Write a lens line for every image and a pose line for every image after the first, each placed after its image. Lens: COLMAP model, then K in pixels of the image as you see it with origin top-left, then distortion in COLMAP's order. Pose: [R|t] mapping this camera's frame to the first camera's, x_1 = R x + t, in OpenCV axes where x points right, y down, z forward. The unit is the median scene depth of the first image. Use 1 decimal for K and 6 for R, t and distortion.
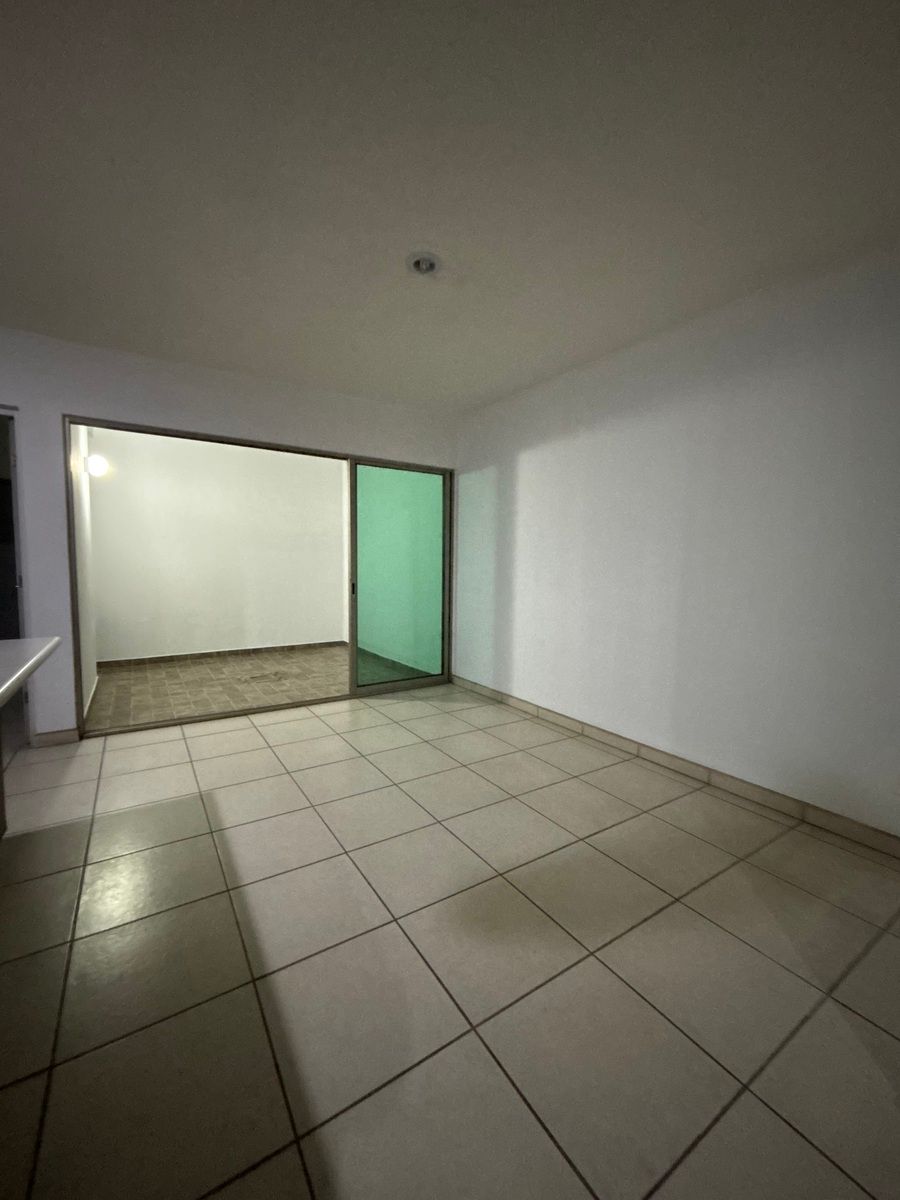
lens RADIAL K [[481.9, 0, 450.0], [0, 481.9, 600.0], [0, 0, 1]] dist [0.000899, 0.000005]
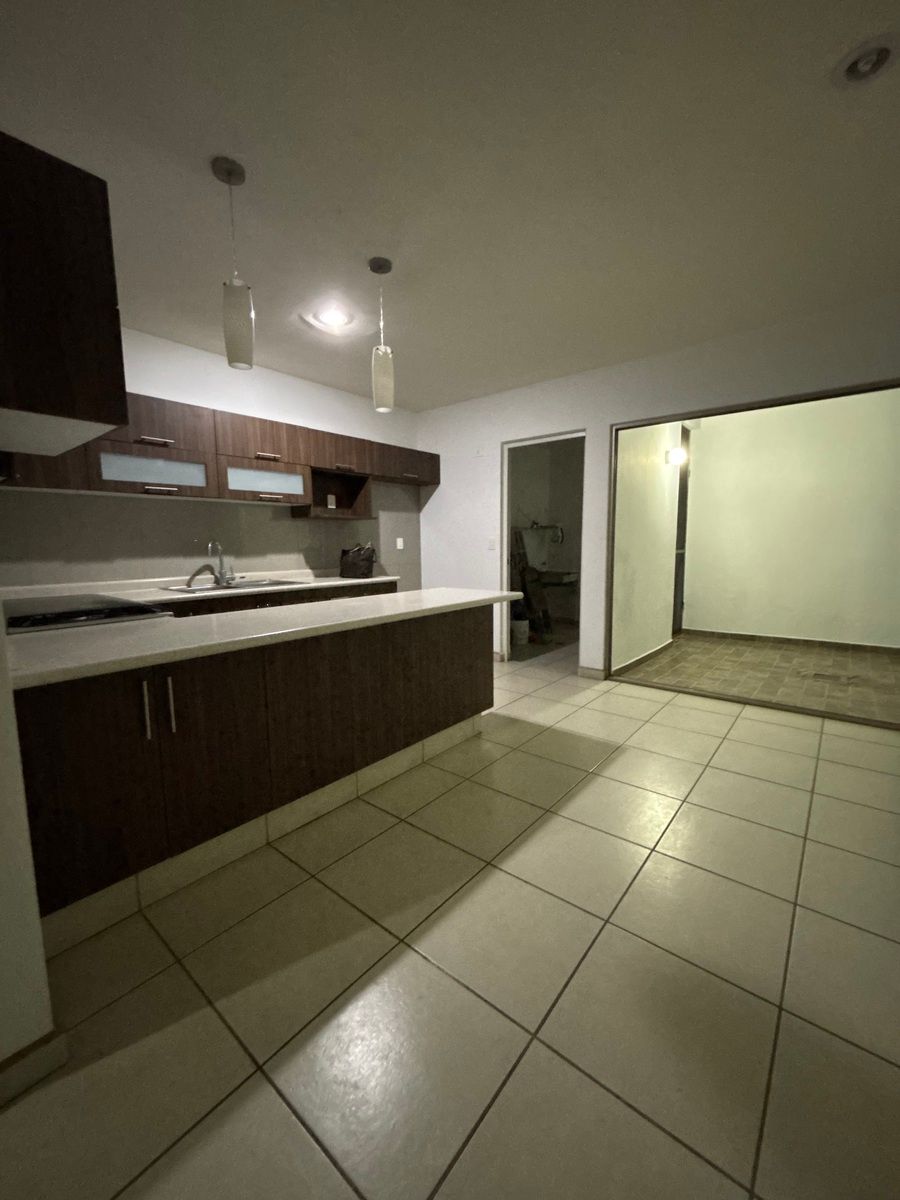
lens RADIAL K [[481.9, 0, 450.0], [0, 481.9, 600.0], [0, 0, 1]] dist [0.000899, 0.000005]
pose [[0.308999, 0.100995, -0.945685, 0.262065], [-0.056565, 0.994537, 0.087730, -0.009748], [0.949379, 0.026384, 0.313024, 0.172139]]
